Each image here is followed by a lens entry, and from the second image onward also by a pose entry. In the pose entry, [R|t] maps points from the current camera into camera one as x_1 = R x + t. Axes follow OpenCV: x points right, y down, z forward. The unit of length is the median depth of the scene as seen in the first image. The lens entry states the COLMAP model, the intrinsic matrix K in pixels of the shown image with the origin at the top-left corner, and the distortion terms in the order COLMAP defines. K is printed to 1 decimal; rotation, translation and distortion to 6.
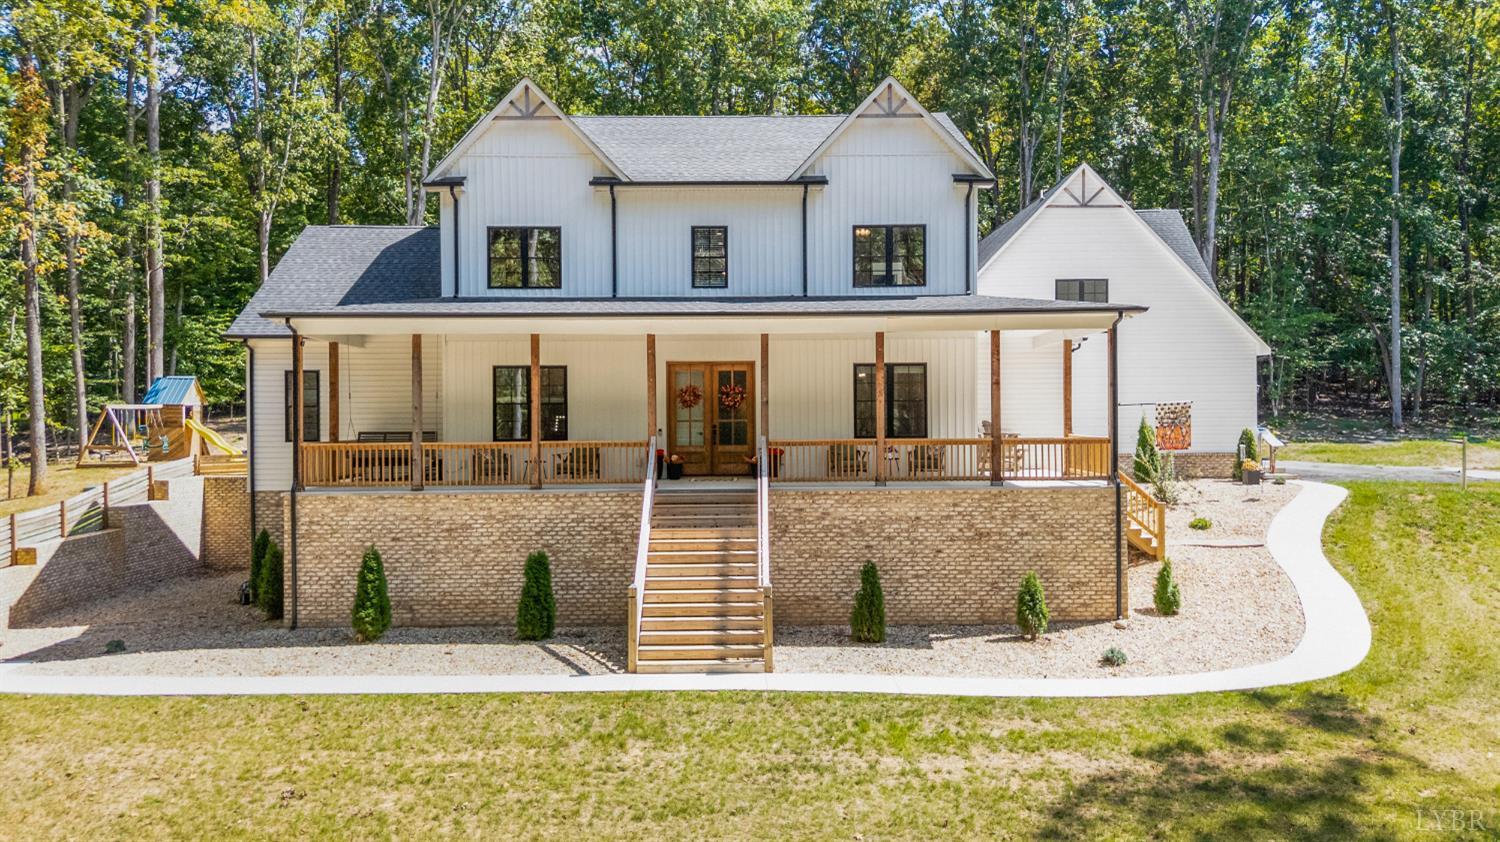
lens RADIAL K [[1102.3, 0, 761.9], [0, 1102.3, 420.3], [0, 0, 1]] dist [0.112299, -0.131969]
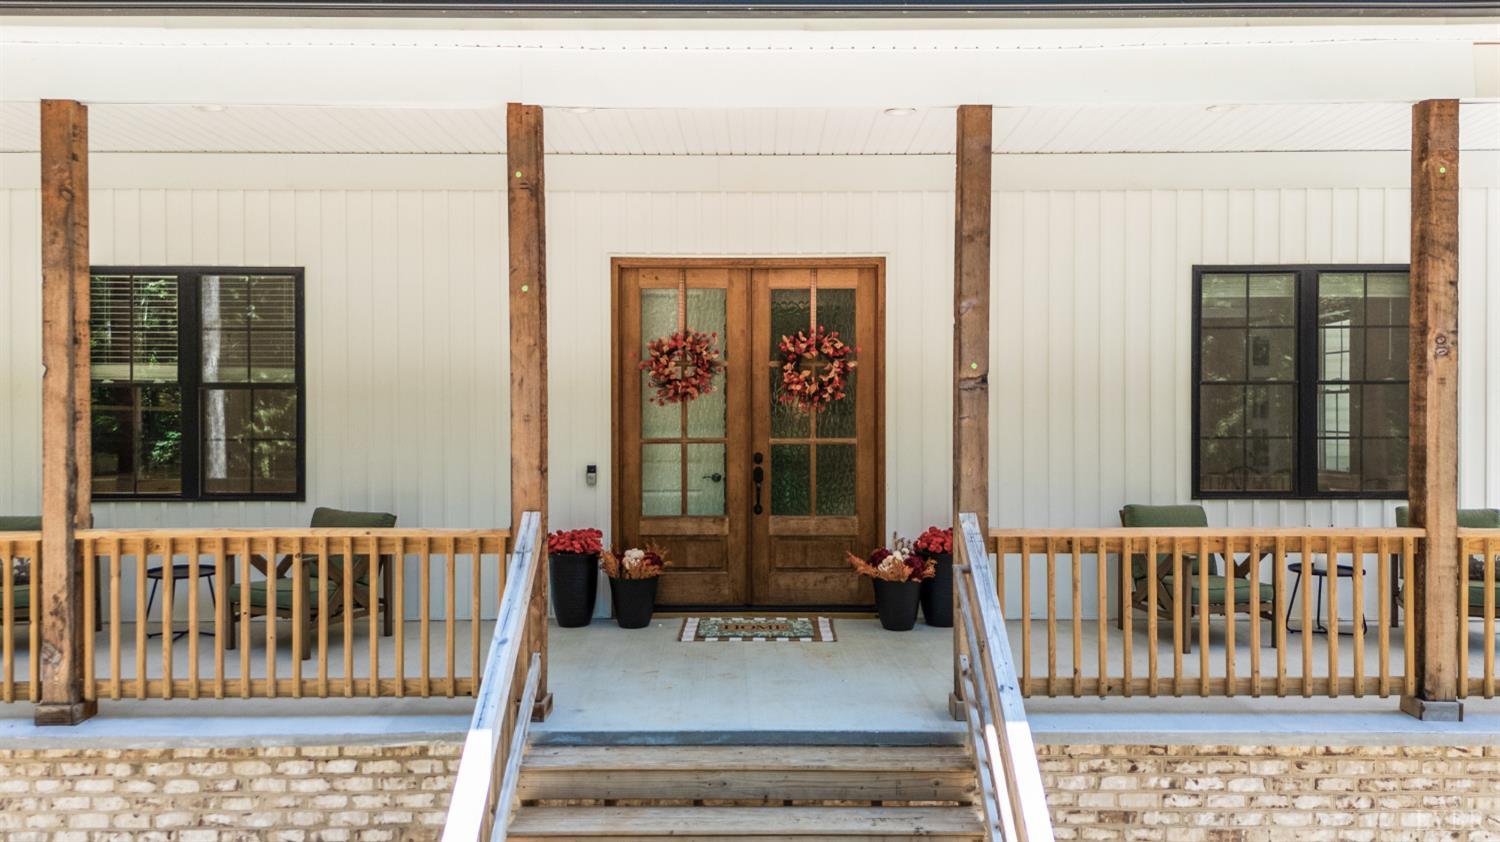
lens RADIAL K [[1102.3, 0, 761.9], [0, 1102.3, 420.3], [0, 0, 1]] dist [0.112299, -0.131969]
pose [[0.999971, 0.005894, -0.004824, -0.040580], [-0.005873, 0.999973, 0.004373, -0.007340], [0.004849, -0.004344, 0.999979, 0.677735]]
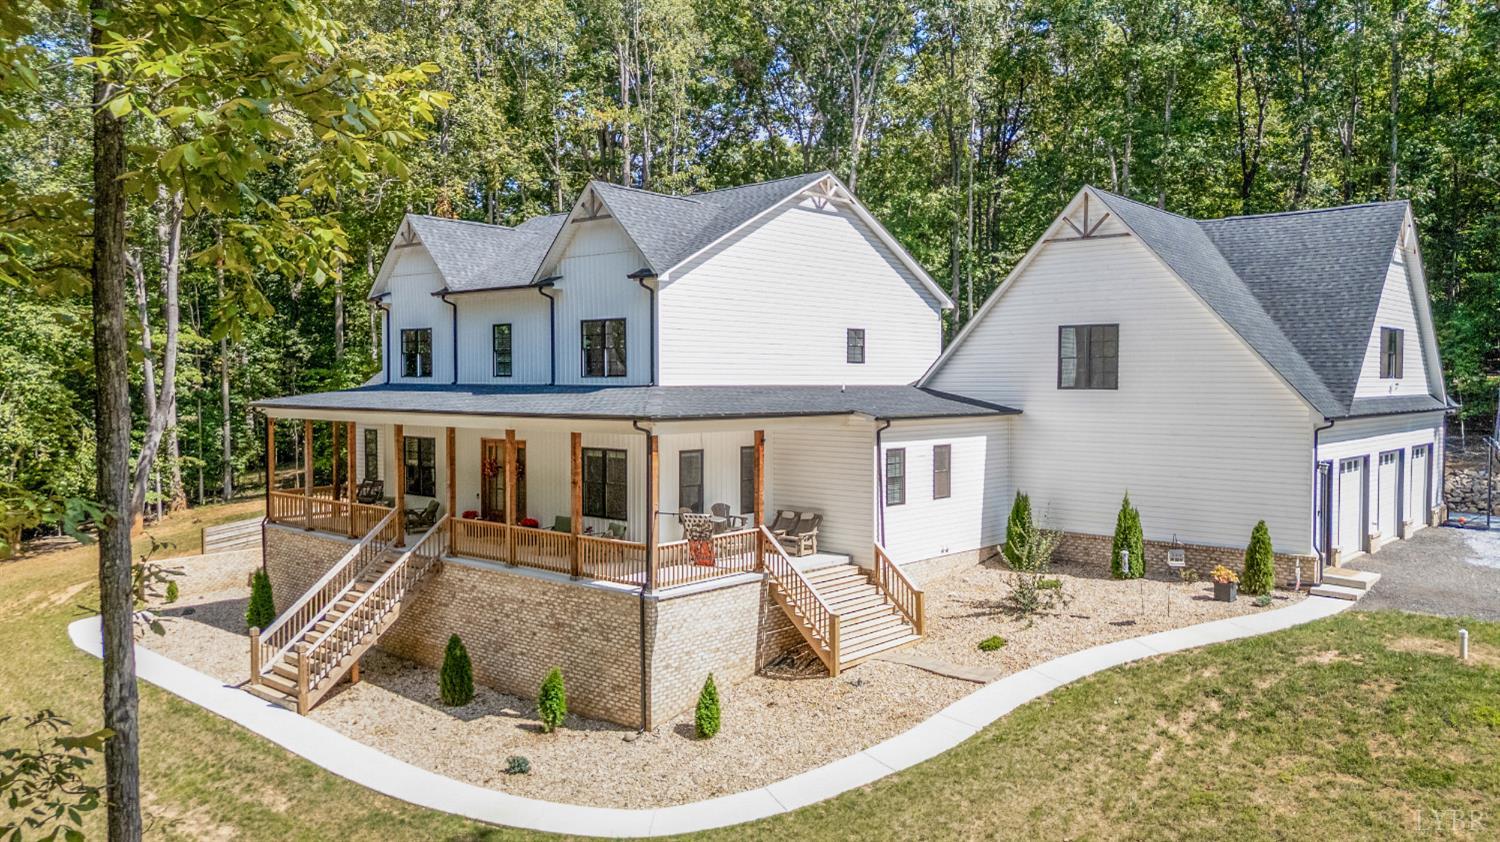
lens RADIAL K [[1102.3, 0, 761.9], [0, 1102.3, 420.3], [0, 0, 1]] dist [0.112299, -0.131969]
pose [[0.739954, 0.033017, -0.671847, 0.954416], [-0.008210, 0.999164, 0.040060, -0.124412], [0.672608, -0.024126, 0.739606, 0.315382]]
